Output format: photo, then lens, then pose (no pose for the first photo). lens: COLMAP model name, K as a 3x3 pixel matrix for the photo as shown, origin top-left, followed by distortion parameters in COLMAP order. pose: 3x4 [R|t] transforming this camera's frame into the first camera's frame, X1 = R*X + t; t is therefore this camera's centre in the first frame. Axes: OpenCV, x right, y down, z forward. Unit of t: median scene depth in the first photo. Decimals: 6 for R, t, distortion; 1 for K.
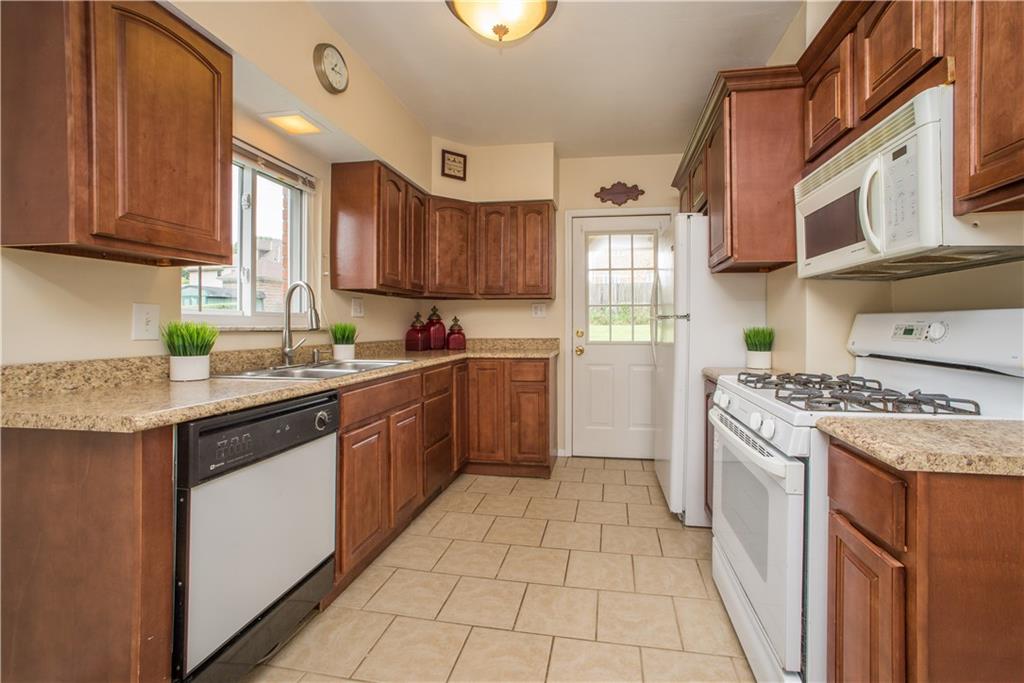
lens RADIAL K [[421.7, 0, 533.1], [0, 421.7, 322.7], [0, 0, 1]] dist [-0.051798, 0.000179]
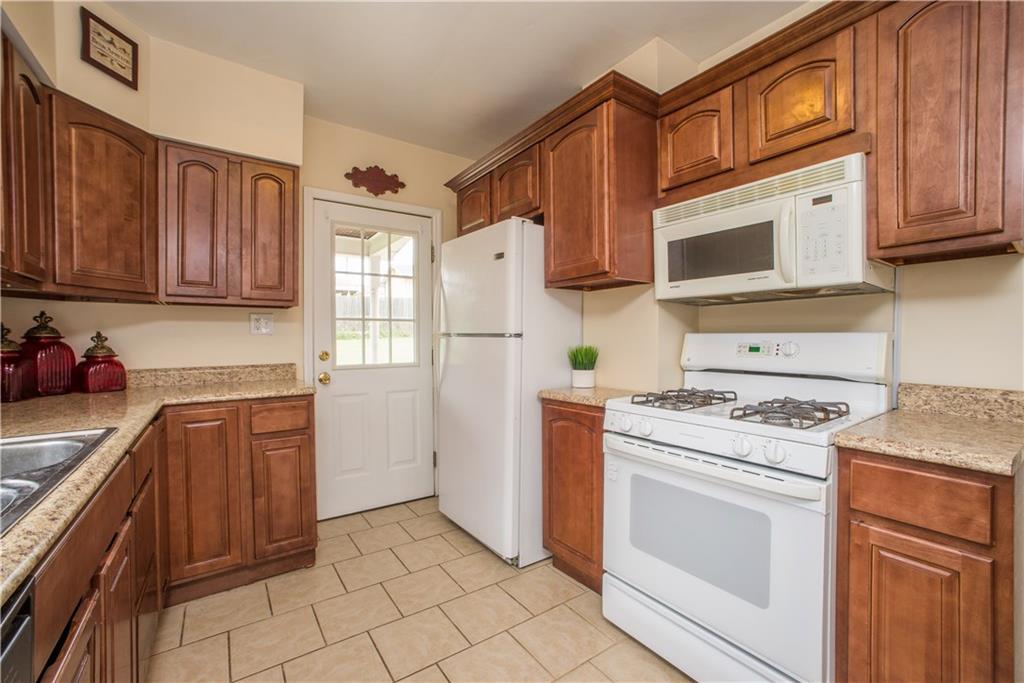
lens RADIAL K [[432.4, 0, 512.0], [0, 432.4, 341.5], [0, 0, 1]] dist [-0.053379, 0.022226]
pose [[0.711901, -0.008765, 0.702225, -0.203092], [0.002845, 0.999950, 0.009597, -0.006654], [-0.702274, -0.004834, 0.711891, 0.249167]]
